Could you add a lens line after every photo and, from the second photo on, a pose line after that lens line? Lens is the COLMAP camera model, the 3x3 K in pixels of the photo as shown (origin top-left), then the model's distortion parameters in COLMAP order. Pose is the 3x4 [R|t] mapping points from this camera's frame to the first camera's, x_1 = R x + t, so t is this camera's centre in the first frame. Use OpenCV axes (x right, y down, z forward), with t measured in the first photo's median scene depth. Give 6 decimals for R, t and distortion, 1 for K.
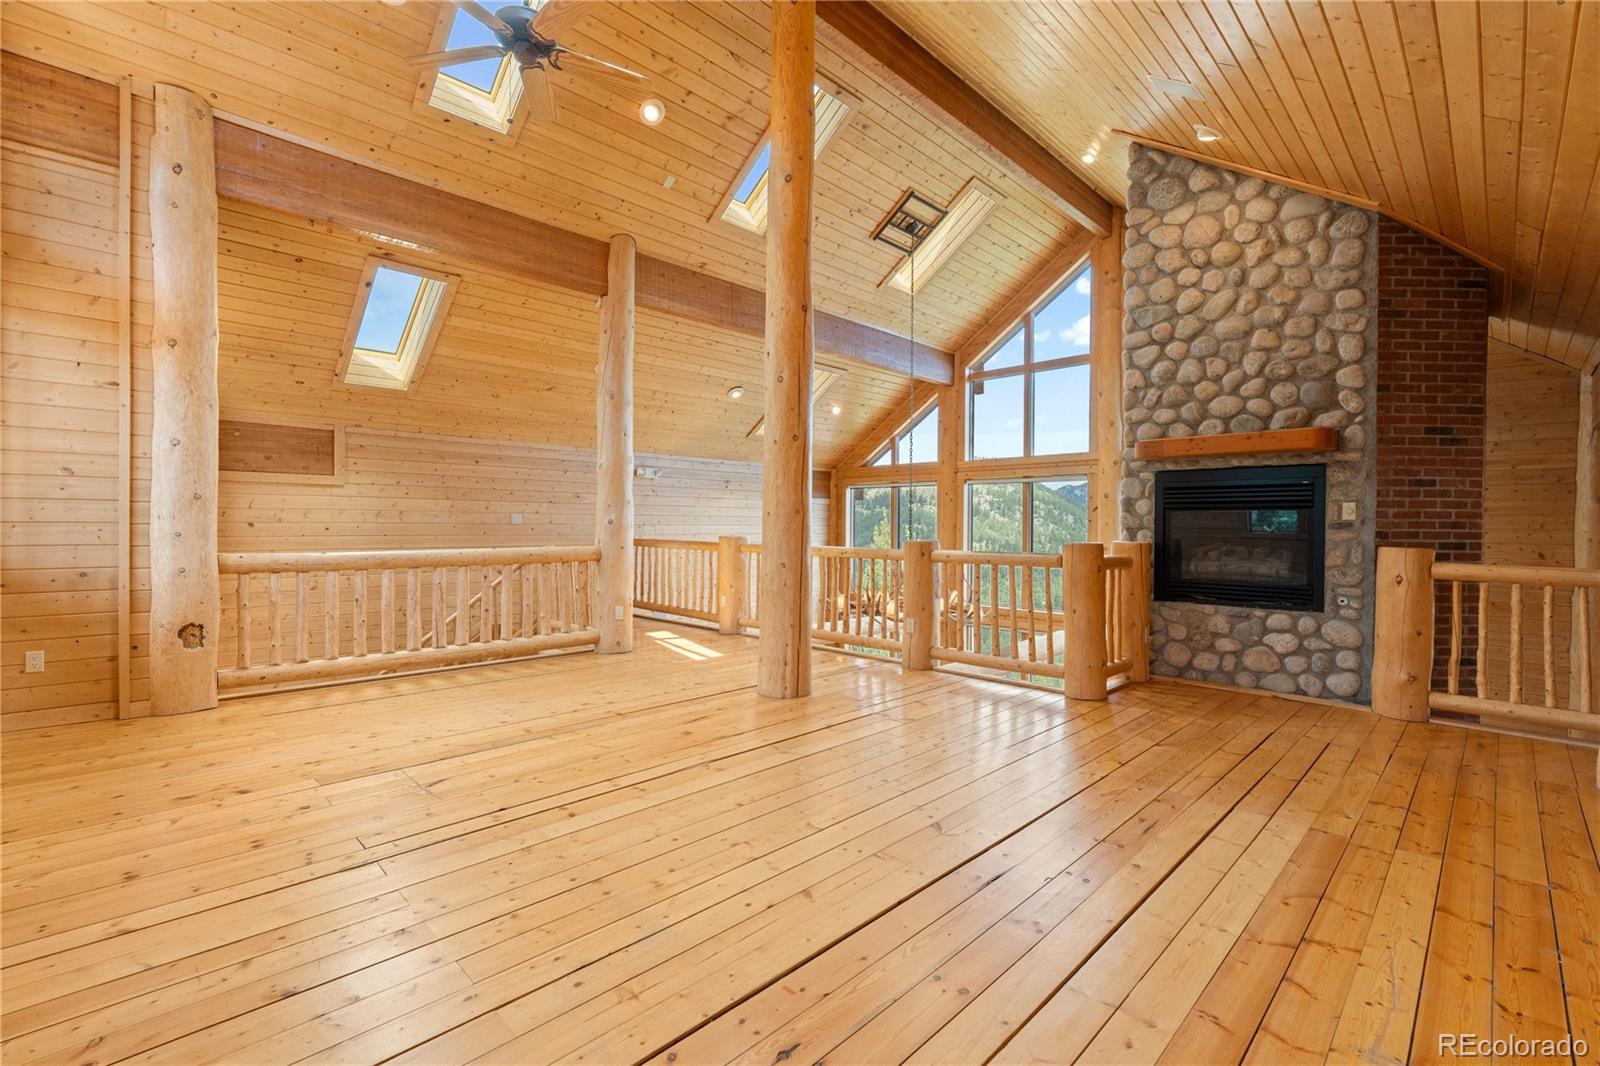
lens RADIAL K [[700.1, 0, 797.3], [0, 700.1, 531.3], [0, 0, 1]] dist [-0.007439, 0.000165]
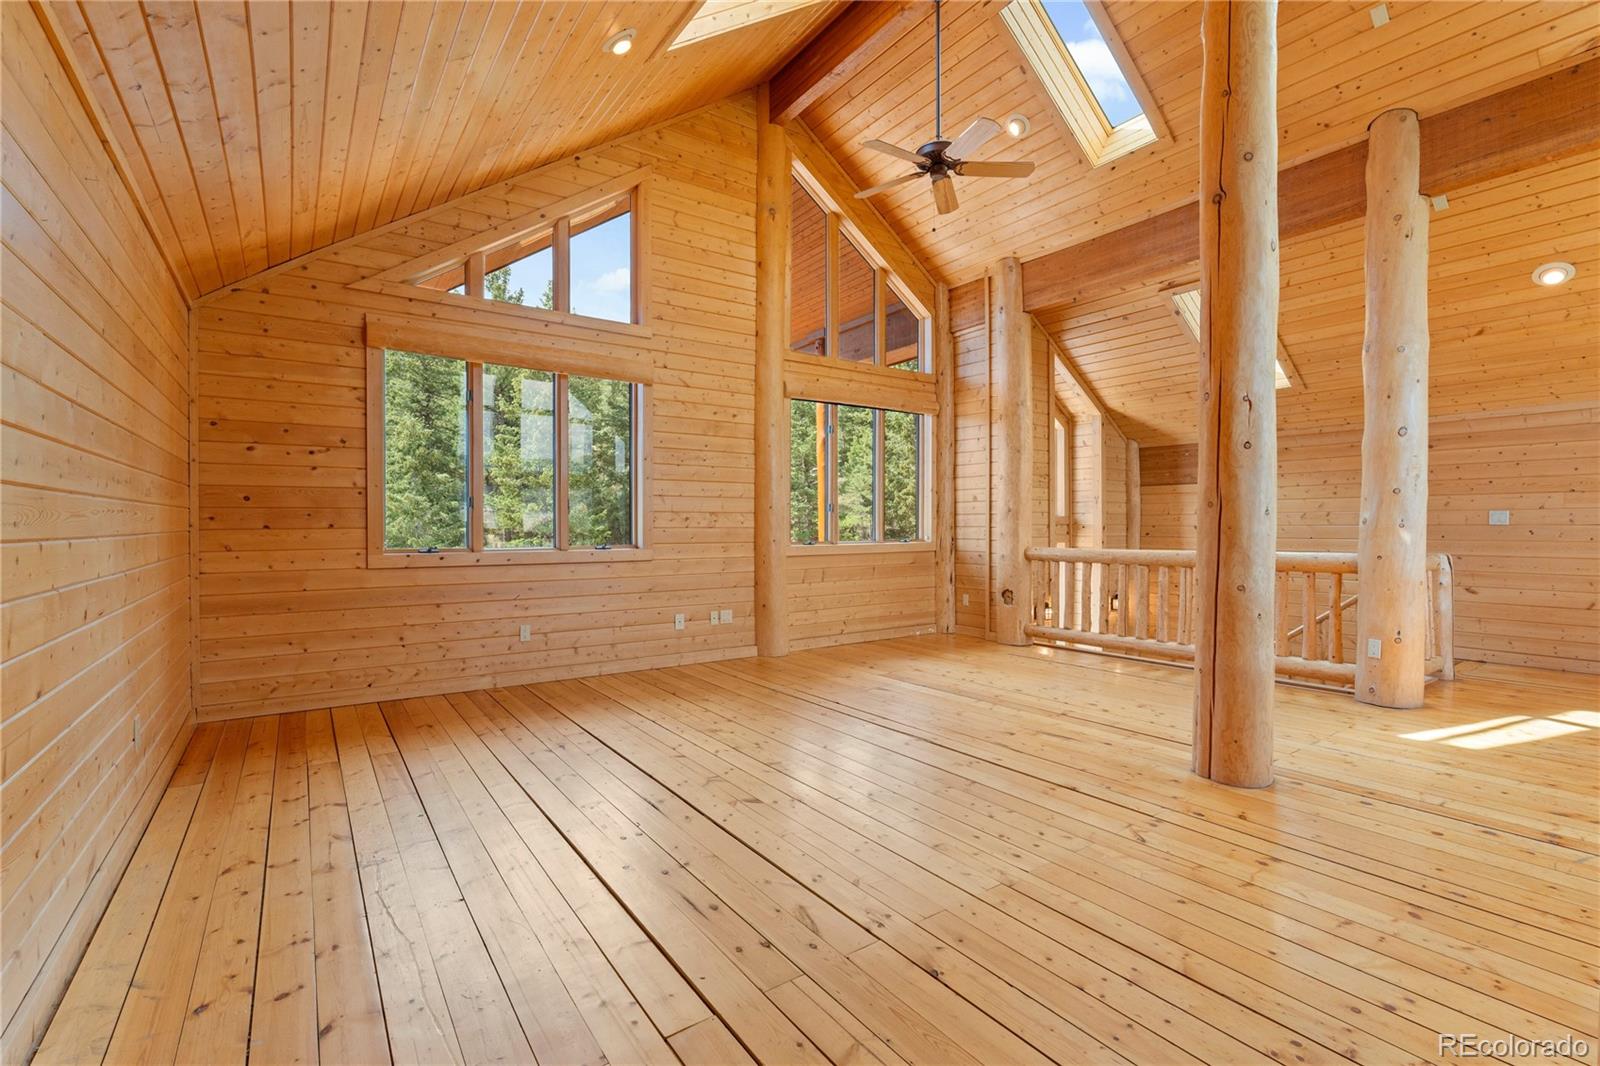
lens RADIAL K [[700.1, 0, 797.3], [0, 700.1, 531.3], [0, 0, 1]] dist [-0.007439, 0.000165]
pose [[-0.161184, 0.000596, -0.986924, 0.807631], [-0.006923, 0.999975, 0.001734, -0.000529], [0.986900, 0.007112, -0.161175, 0.791551]]
